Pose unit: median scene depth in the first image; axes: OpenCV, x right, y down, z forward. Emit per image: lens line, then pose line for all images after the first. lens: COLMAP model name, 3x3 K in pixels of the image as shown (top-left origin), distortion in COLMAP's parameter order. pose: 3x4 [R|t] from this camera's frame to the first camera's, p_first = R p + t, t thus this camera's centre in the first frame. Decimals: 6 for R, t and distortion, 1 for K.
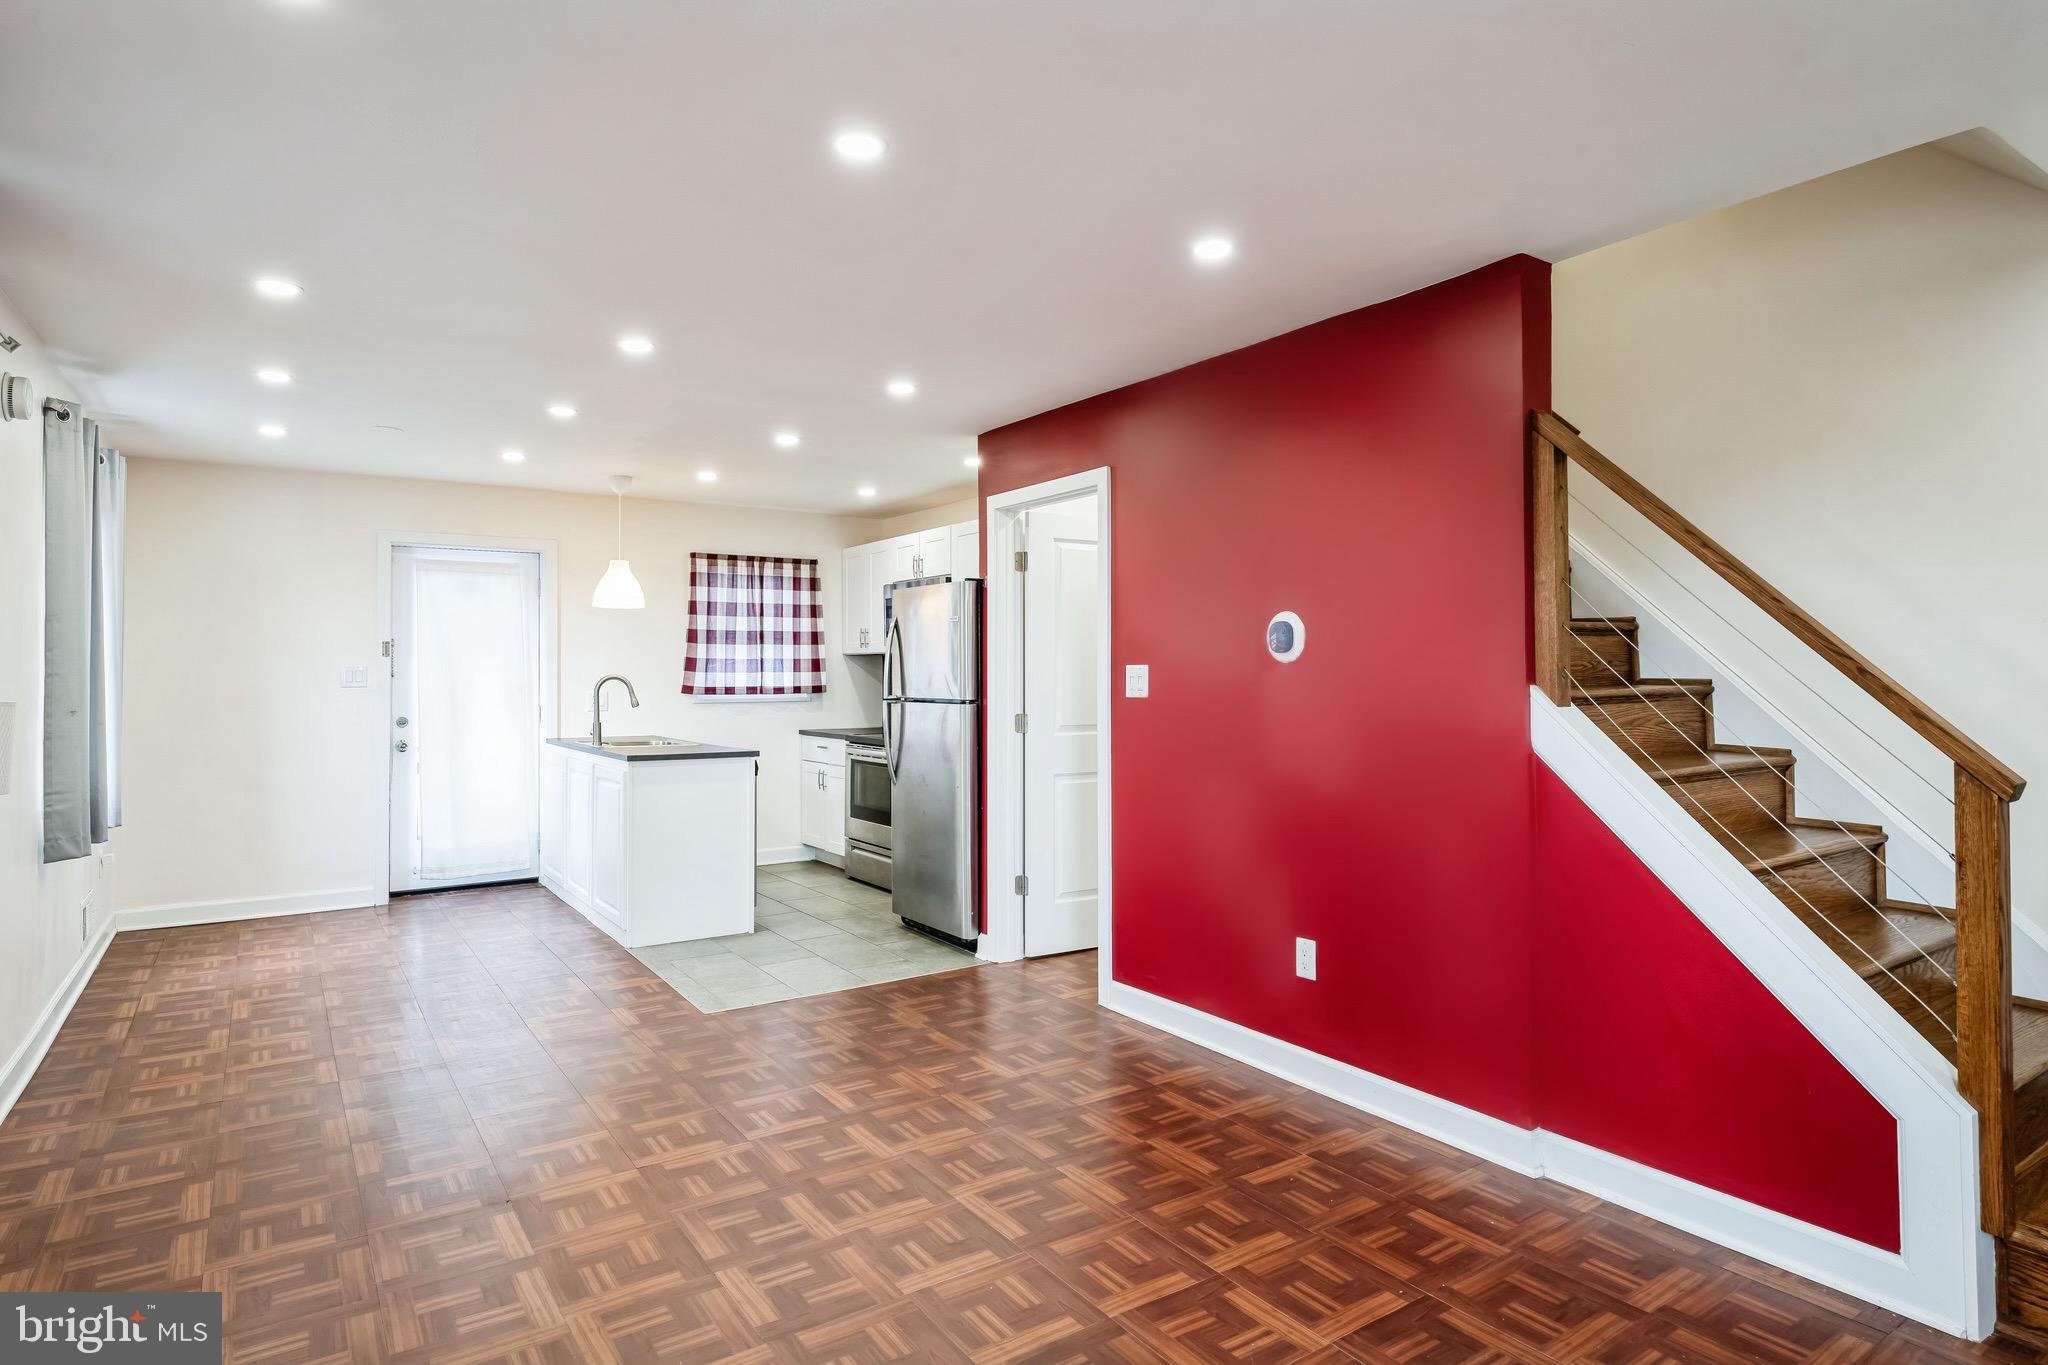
lens RADIAL K [[1122.8, 0, 1023.5], [0, 1122.8, 675.4], [0, 0, 1]] dist [0.004430, 0.000395]
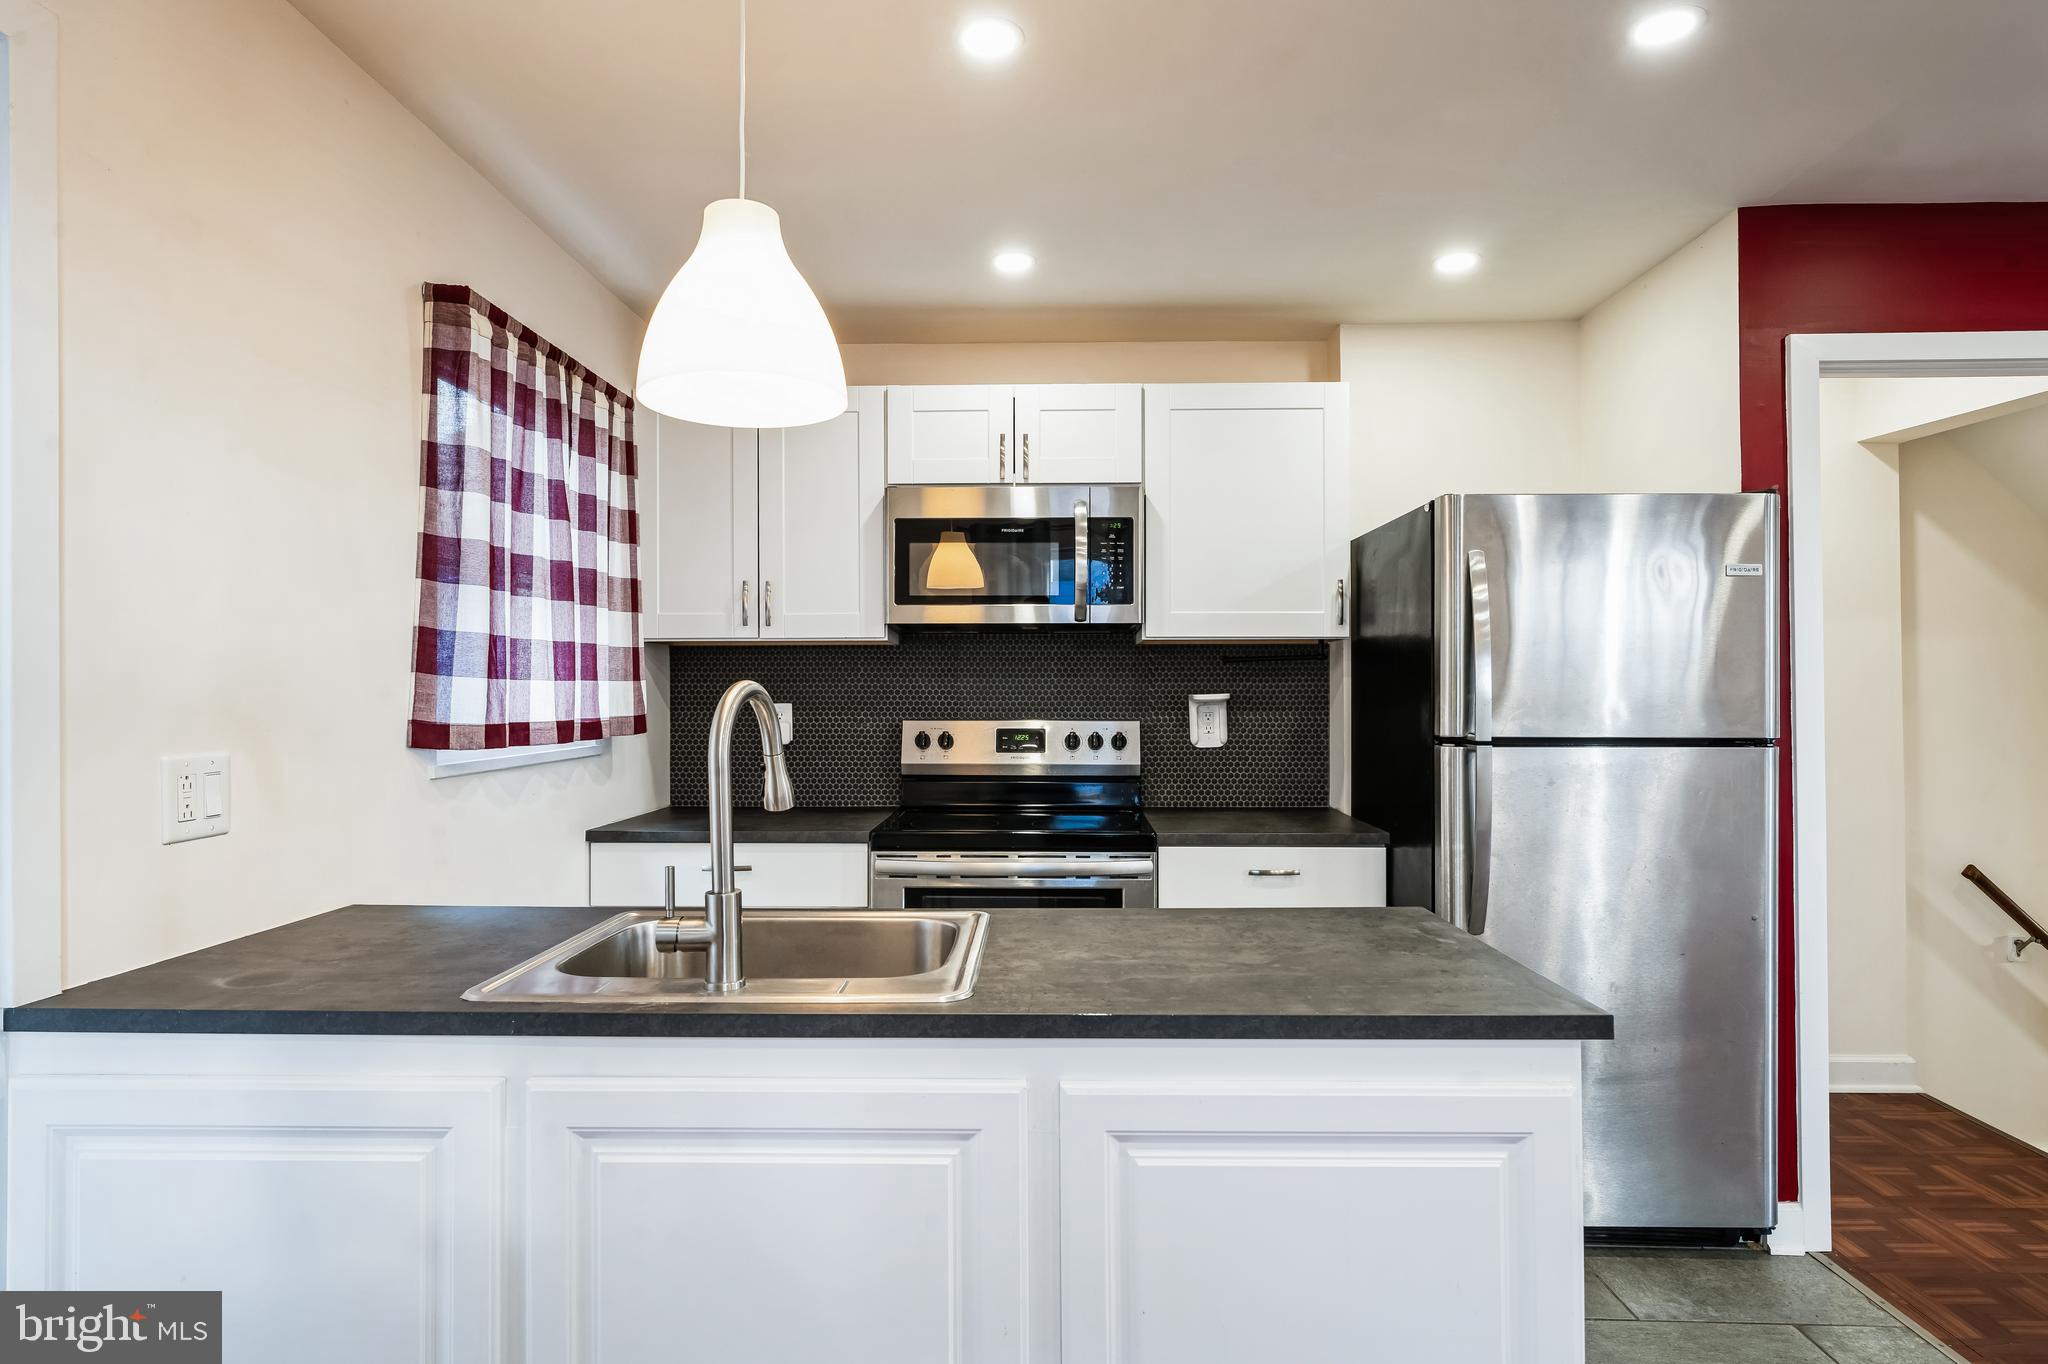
lens RADIAL K [[1122.8, 0, 1023.5], [0, 1122.8, 686.3], [0, 0, 1]] dist [0.004430, 0.000395]
pose [[0.573758, 0.007881, 0.818987, -0.454327], [0.000250, 0.999952, -0.009797, 0.002554], [-0.819025, 0.005826, 0.573728, 0.695465]]
